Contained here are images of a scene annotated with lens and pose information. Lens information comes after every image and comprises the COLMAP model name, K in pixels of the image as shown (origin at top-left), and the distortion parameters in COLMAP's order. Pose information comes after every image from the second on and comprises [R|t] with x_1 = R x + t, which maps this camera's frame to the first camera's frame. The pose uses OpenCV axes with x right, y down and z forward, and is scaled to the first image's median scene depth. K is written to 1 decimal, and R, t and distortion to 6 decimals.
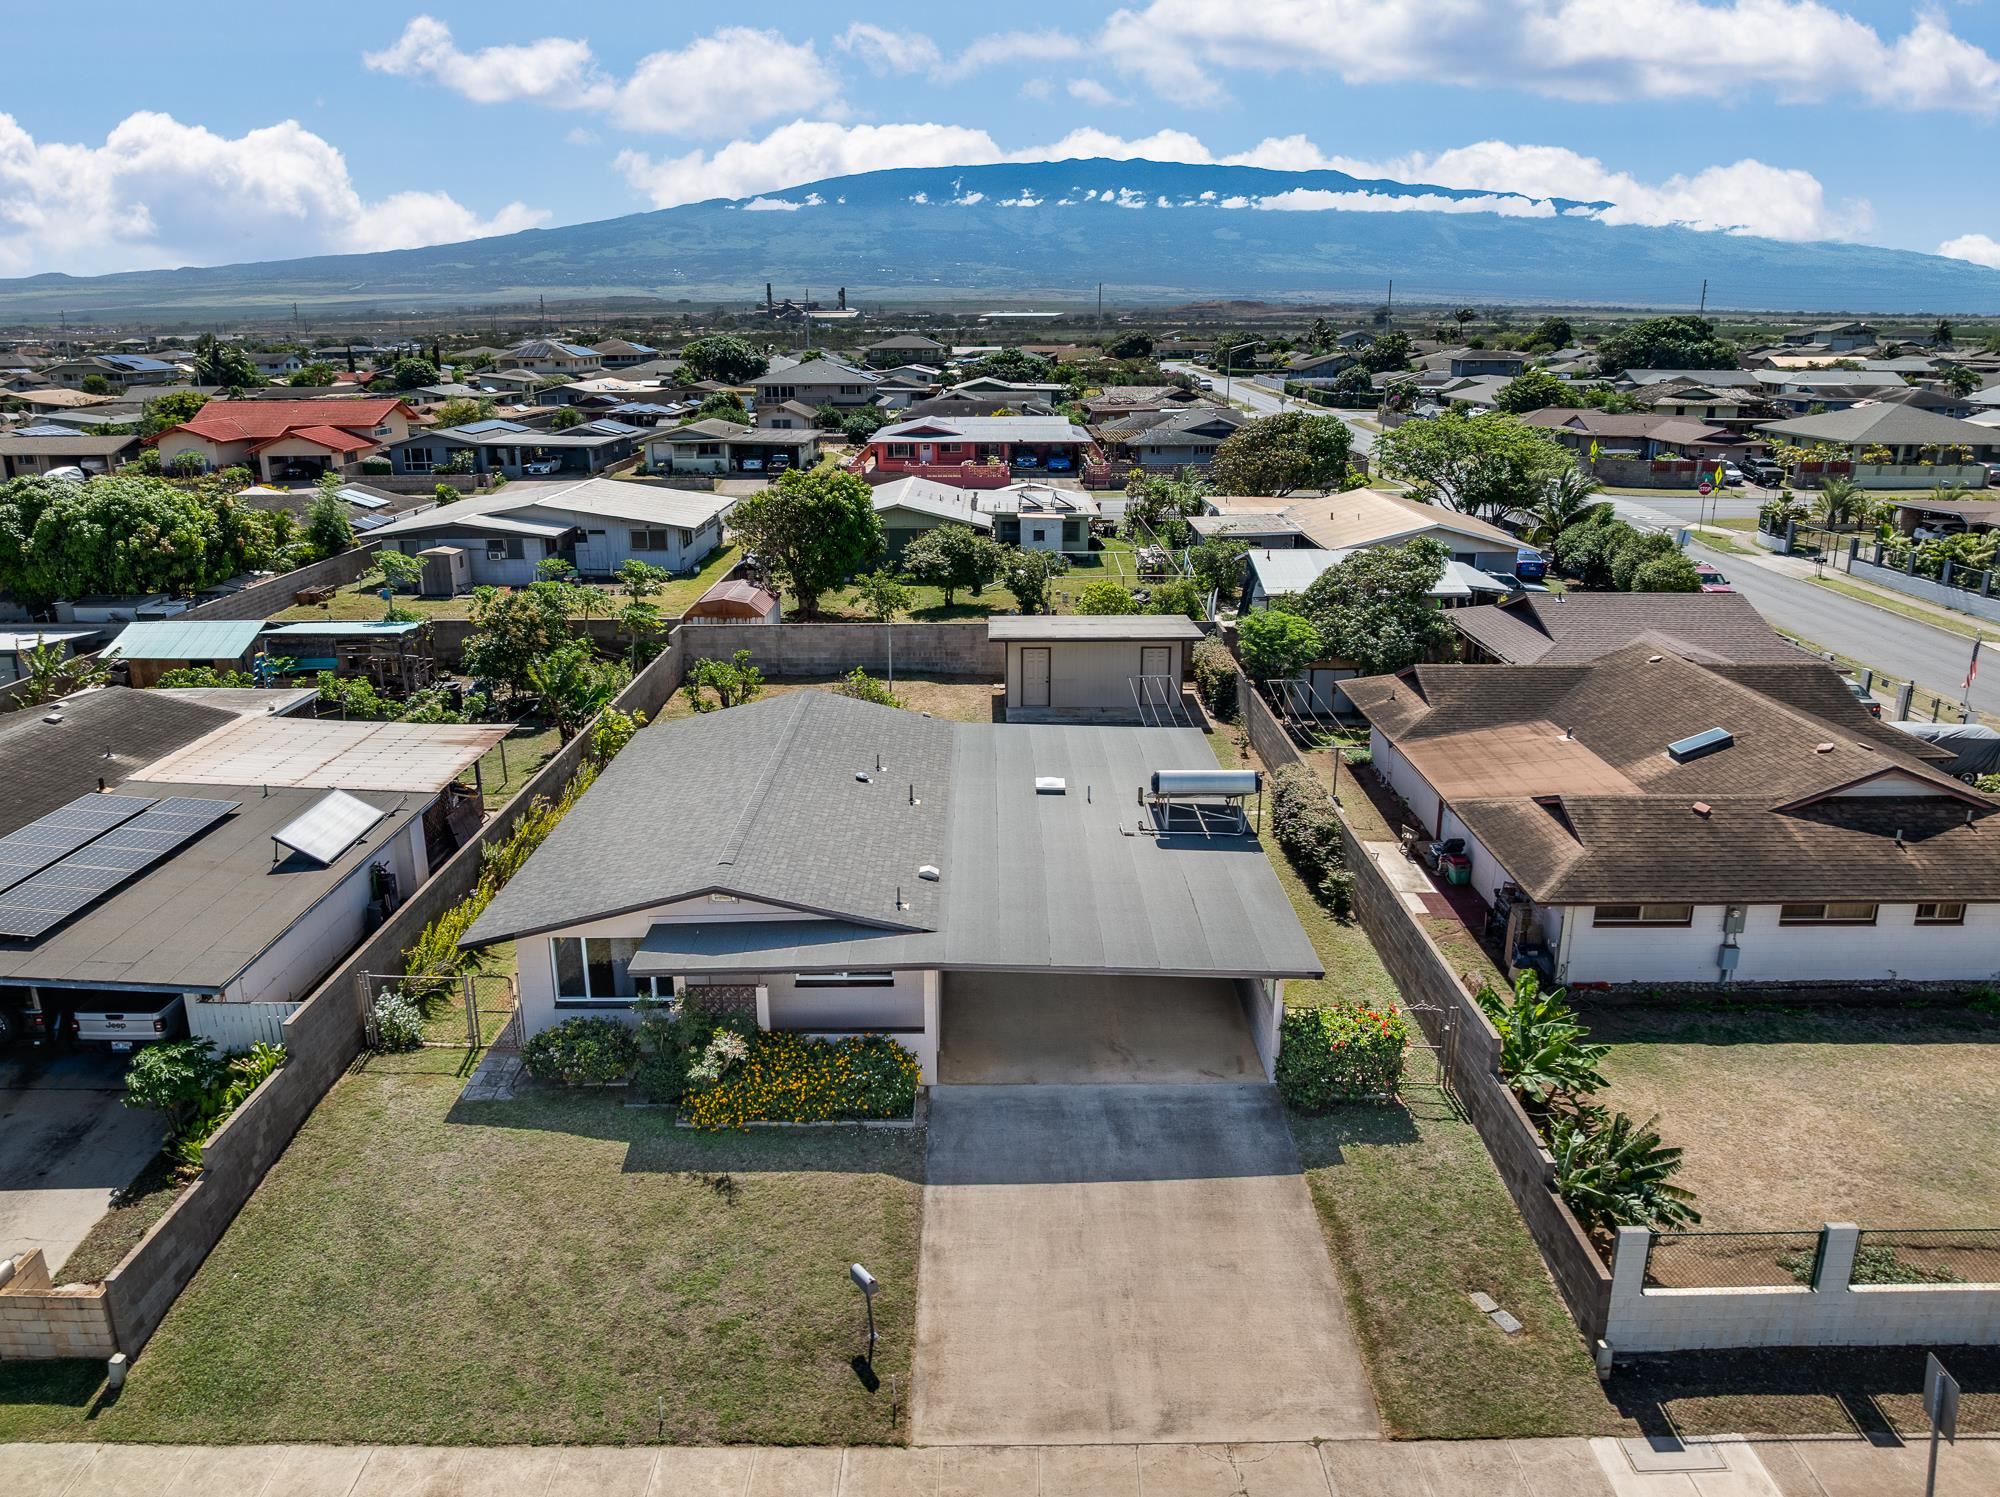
lens RADIAL K [[1434.7, 0, 1000.0], [0, 1434.7, 748.5], [0, 0, 1]] dist [-0.029608, -0.008186]
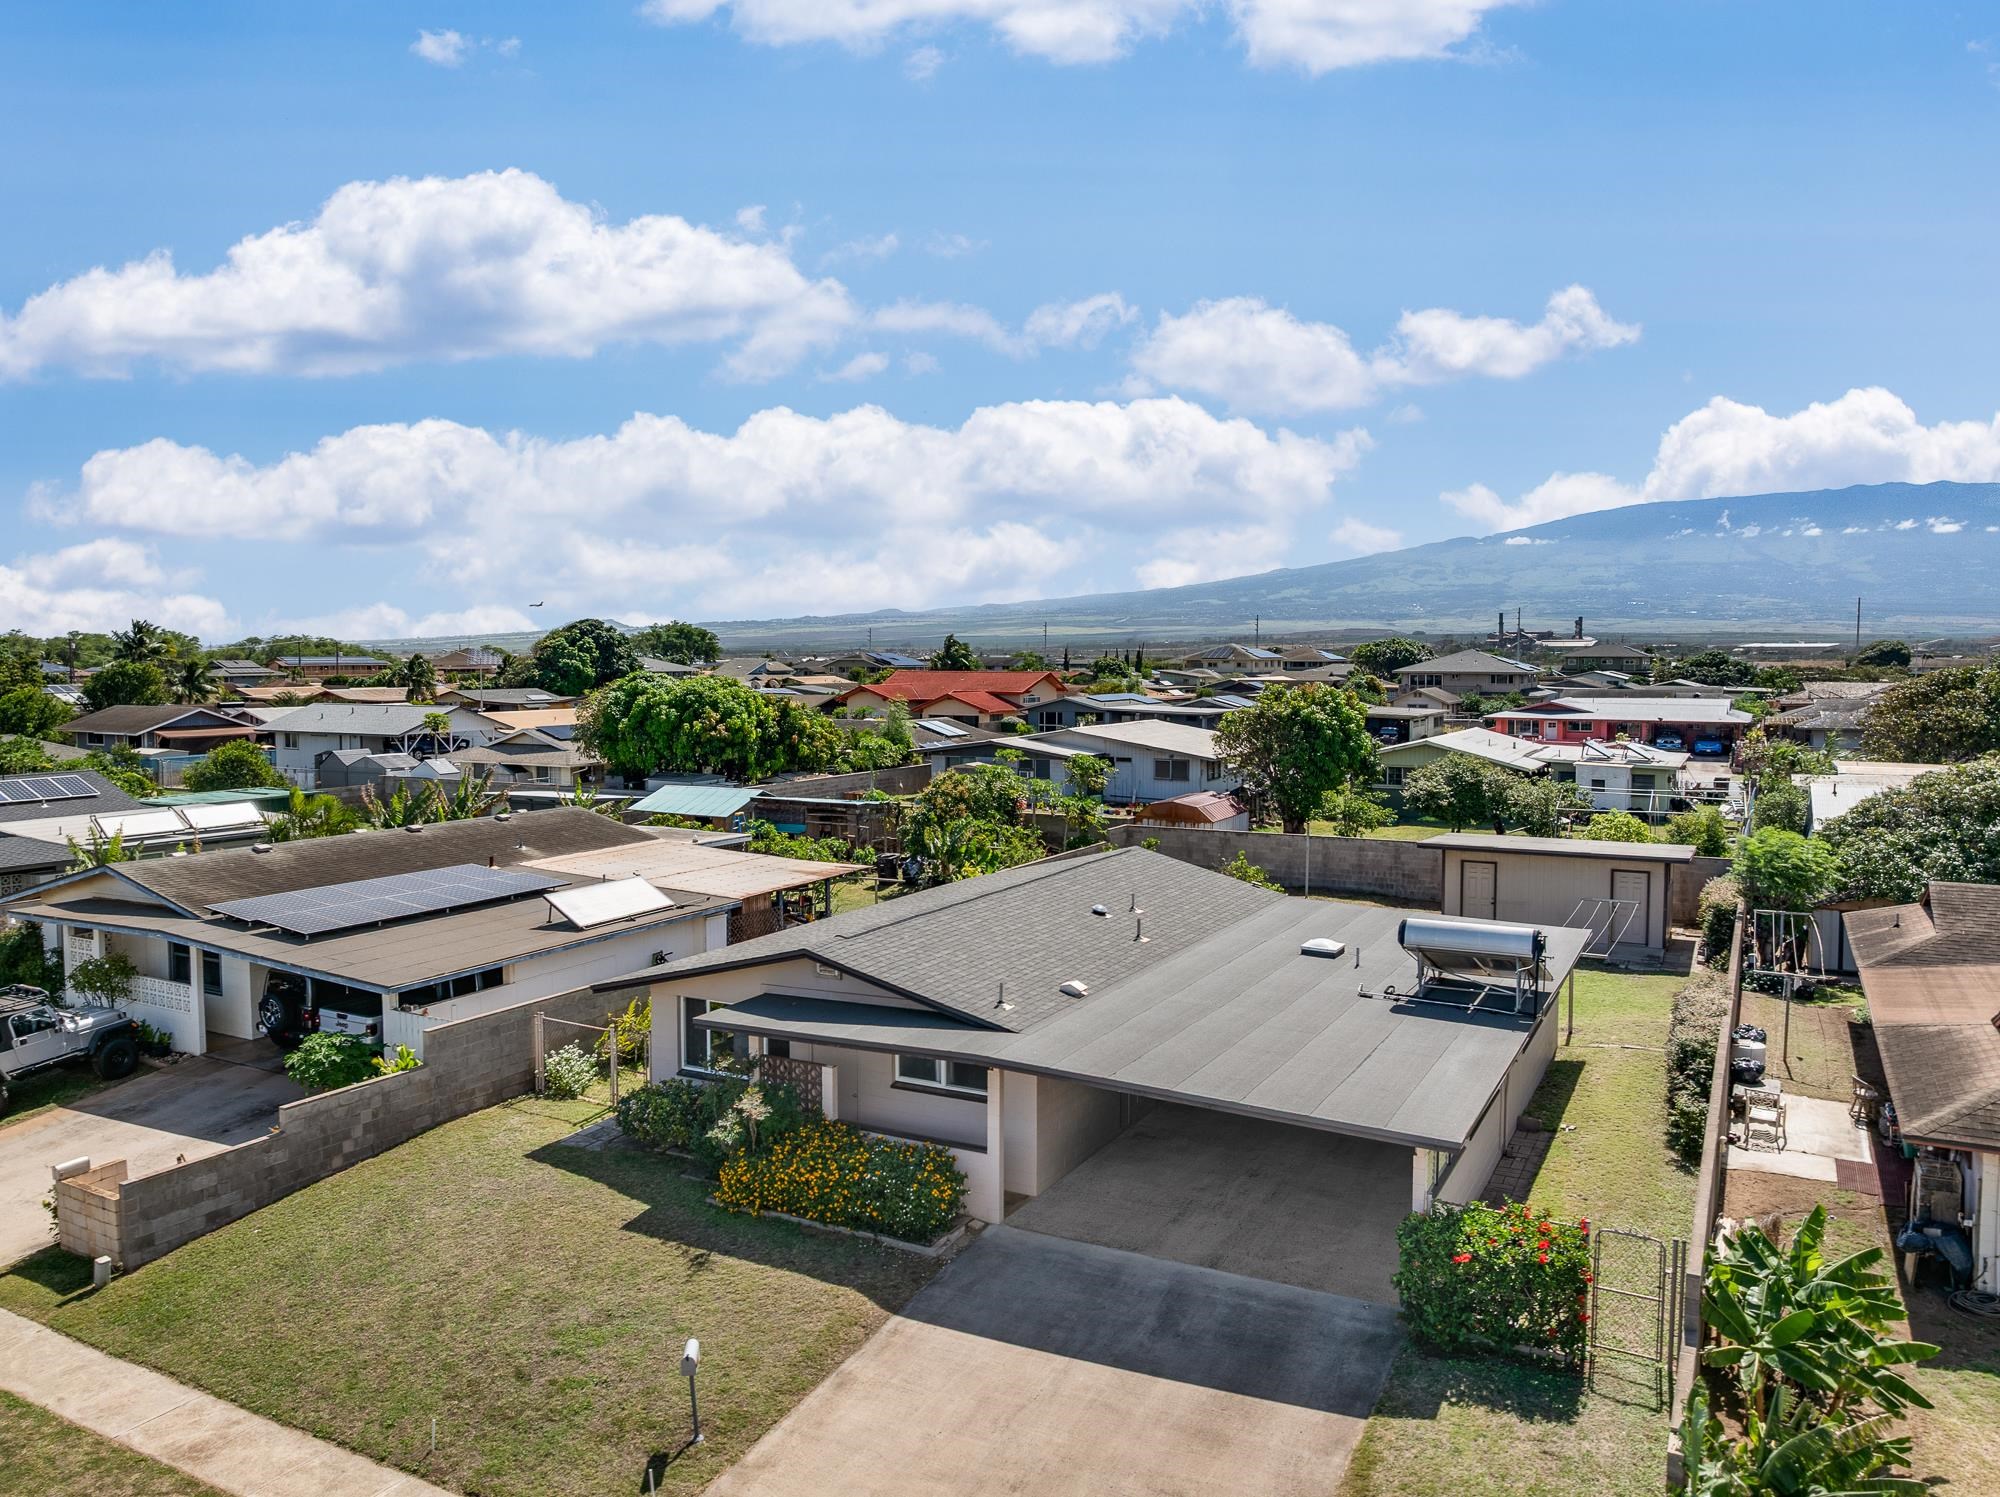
lens RADIAL K [[1447.0, 0, 1000.0], [0, 1447.0, 748.5], [0, 0, 1]] dist [-0.037048, 0.001257]
pose [[0.880143, 0.034088, -0.473483, 0.179312], [-0.139396, 0.972006, -0.189139, 0.066759], [0.453781, 0.232471, 0.860256, 0.119780]]
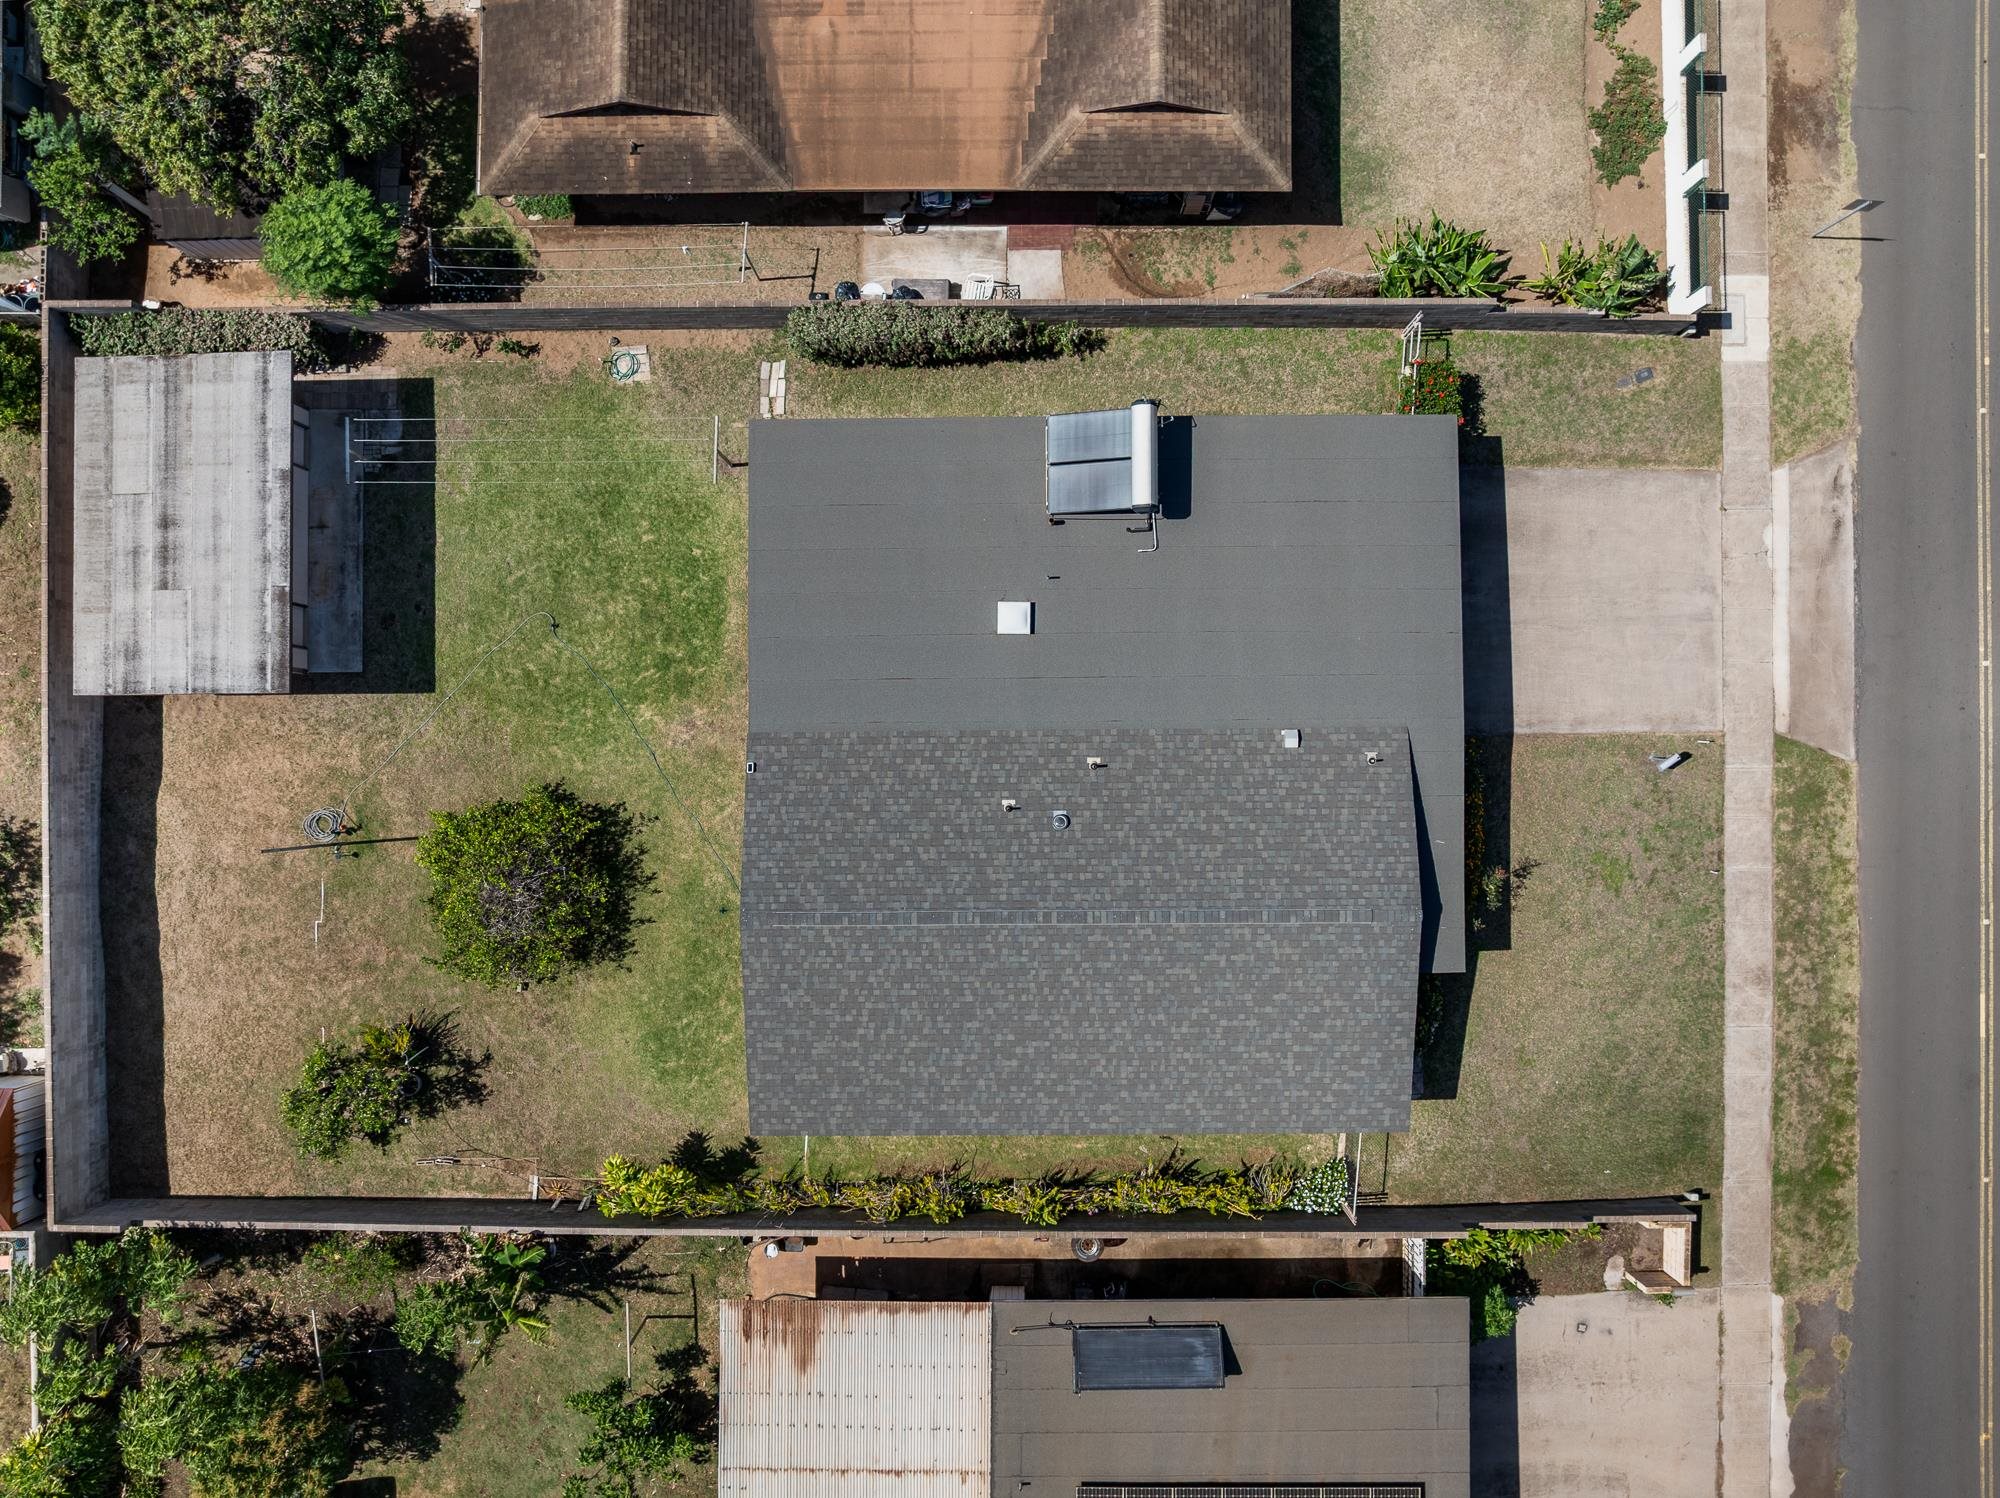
lens RADIAL K [[1434.7, 0, 1000.0], [0, 1434.7, 749.0], [0, 0, 1]] dist [-0.029608, -0.008186]
pose [[-0.001553, -0.999729, 0.023215, -0.048032], [0.287171, 0.021791, 0.957631, -0.576046], [-0.957878, 0.008154, 0.287059, 0.516943]]
